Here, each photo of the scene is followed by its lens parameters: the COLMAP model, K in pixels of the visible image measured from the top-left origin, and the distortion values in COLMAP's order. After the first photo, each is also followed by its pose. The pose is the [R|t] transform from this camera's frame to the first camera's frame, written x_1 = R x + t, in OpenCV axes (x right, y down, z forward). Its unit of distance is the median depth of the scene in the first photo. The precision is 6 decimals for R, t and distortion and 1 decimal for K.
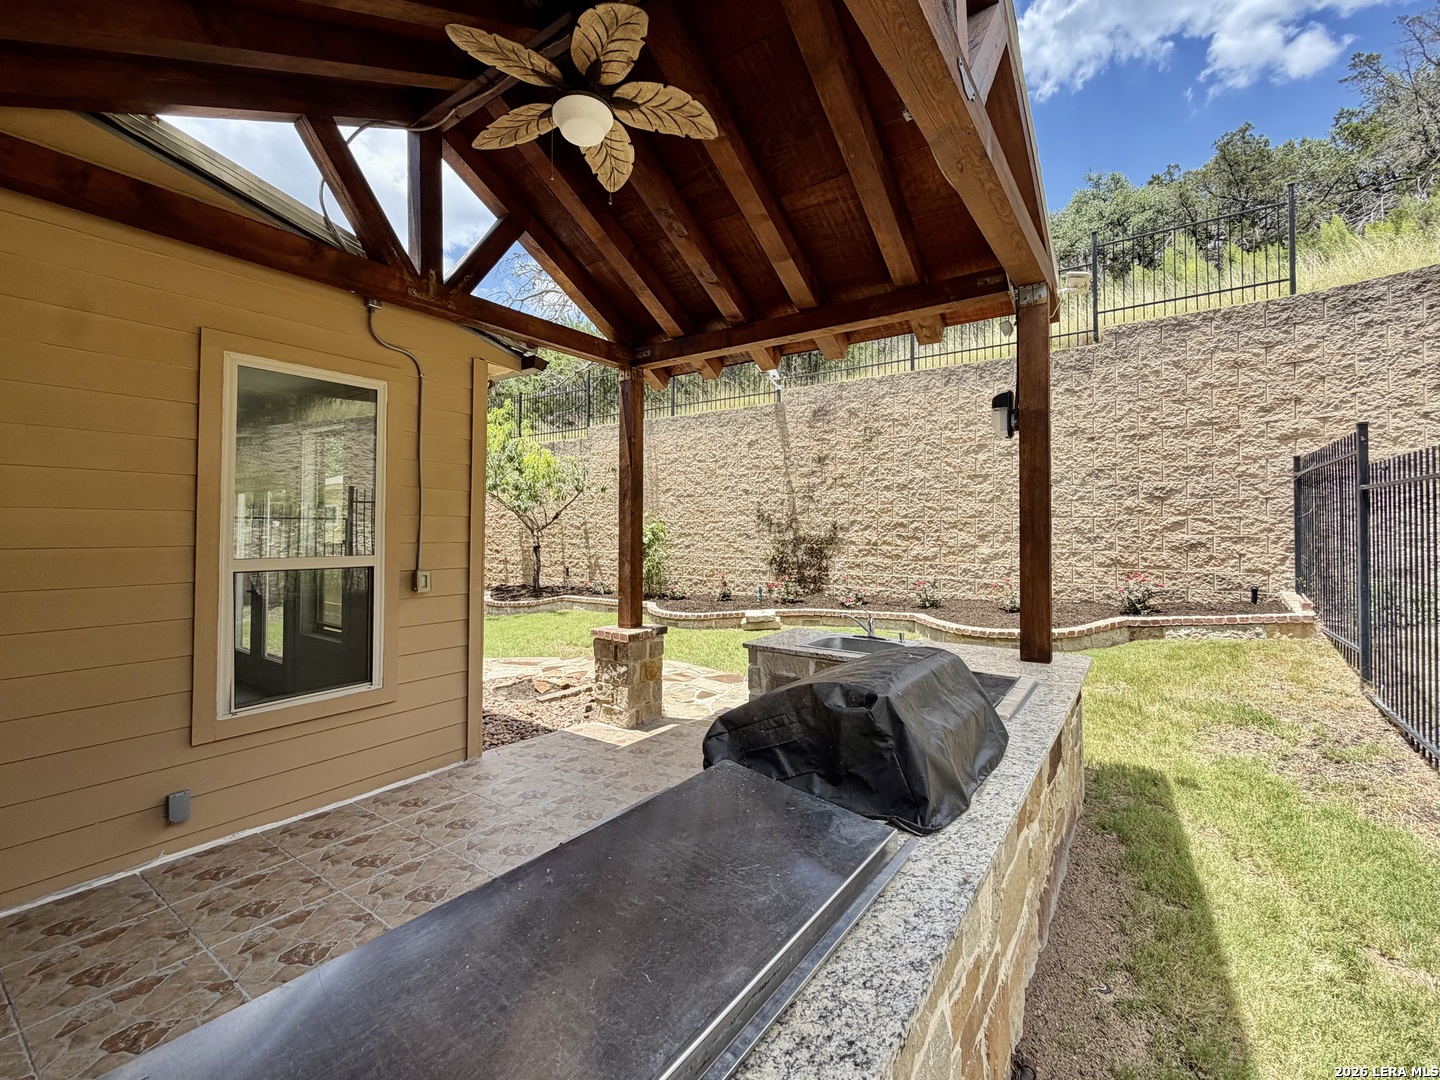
lens RADIAL K [[590.9, 0, 723.5], [0, 590.9, 516.6], [0, 0, 1]] dist [-0.000065, 0.000016]
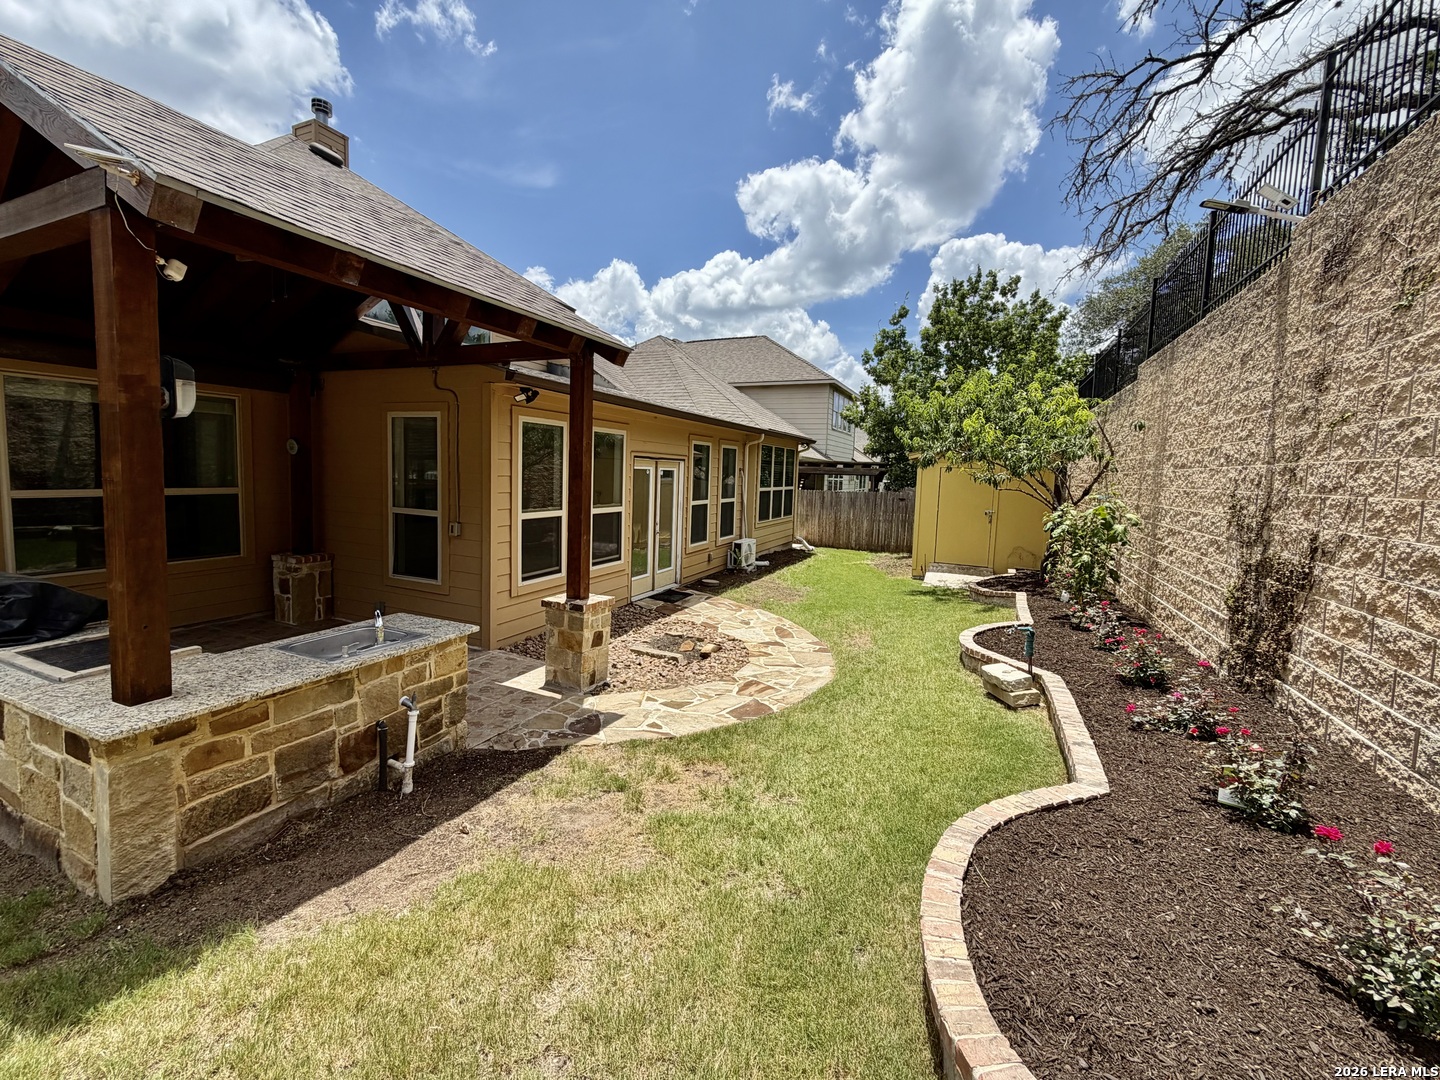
lens RADIAL K [[590.9, 0, 723.5], [0, 590.9, 516.6], [0, 0, 1]] dist [-0.000065, 0.000016]
pose [[0.222018, 0.080540, -0.971710, 0.512396], [-0.019023, 0.996751, 0.078269, -0.028100], [0.974857, 0.001108, 0.222829, 0.551860]]
